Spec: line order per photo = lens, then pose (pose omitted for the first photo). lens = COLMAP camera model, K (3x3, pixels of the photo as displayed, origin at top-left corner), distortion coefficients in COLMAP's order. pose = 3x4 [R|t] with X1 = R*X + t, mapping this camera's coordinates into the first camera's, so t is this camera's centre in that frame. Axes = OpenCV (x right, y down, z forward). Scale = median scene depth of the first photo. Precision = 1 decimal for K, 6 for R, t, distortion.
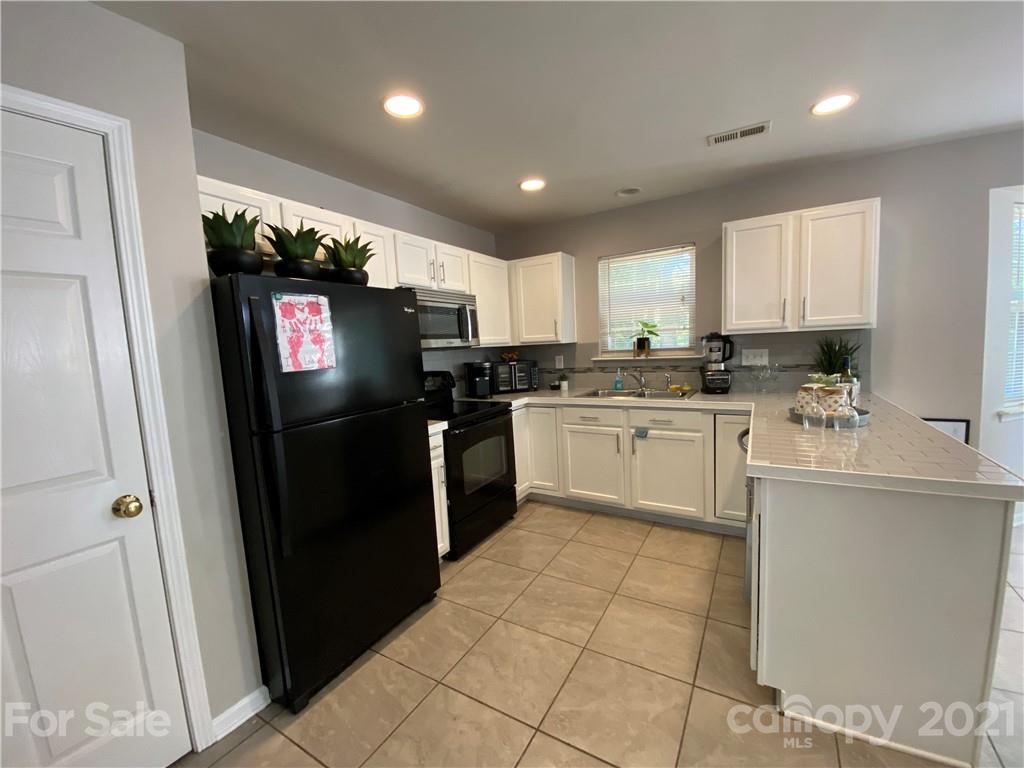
lens RADIAL K [[413.8, 0, 513.7], [0, 413.8, 387.9], [0, 0, 1]] dist [0.035035, -0.027805]
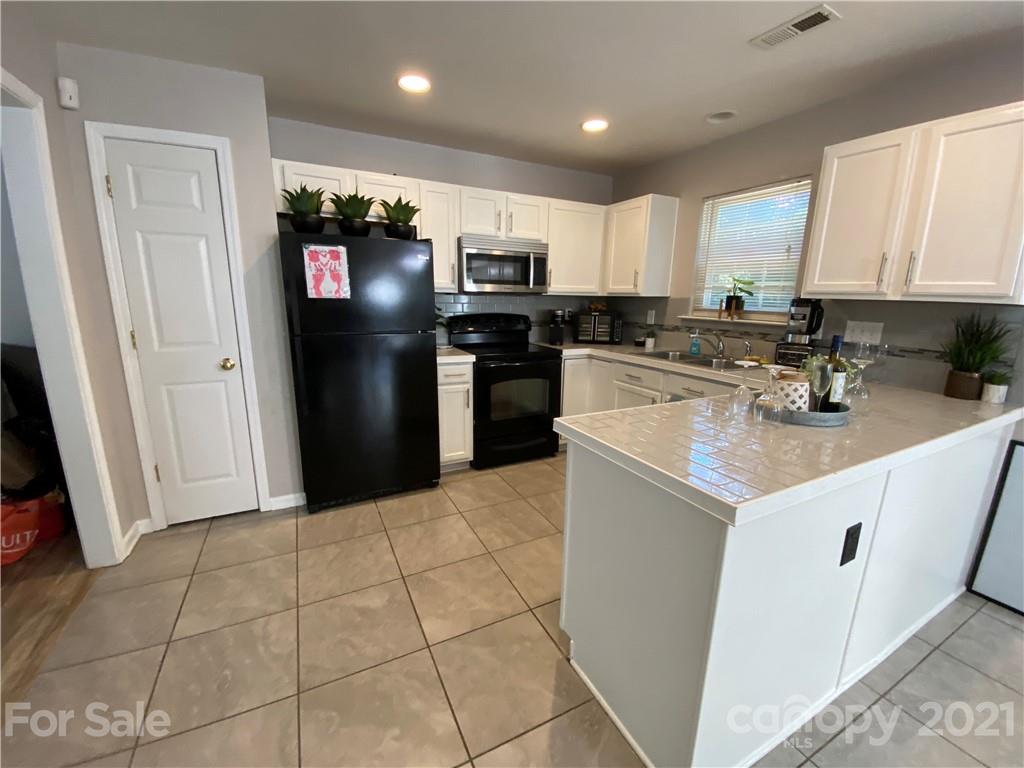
lens RADIAL K [[417.7, 0, 516.0], [0, 417.7, 388.0], [0, 0, 1]] dist [0.015910, -0.017212]
pose [[0.843995, 0.179335, -0.505481, 0.457108], [-0.116781, 0.981278, 0.153151, -0.018733], [0.523483, -0.070229, 0.849137, 0.038381]]
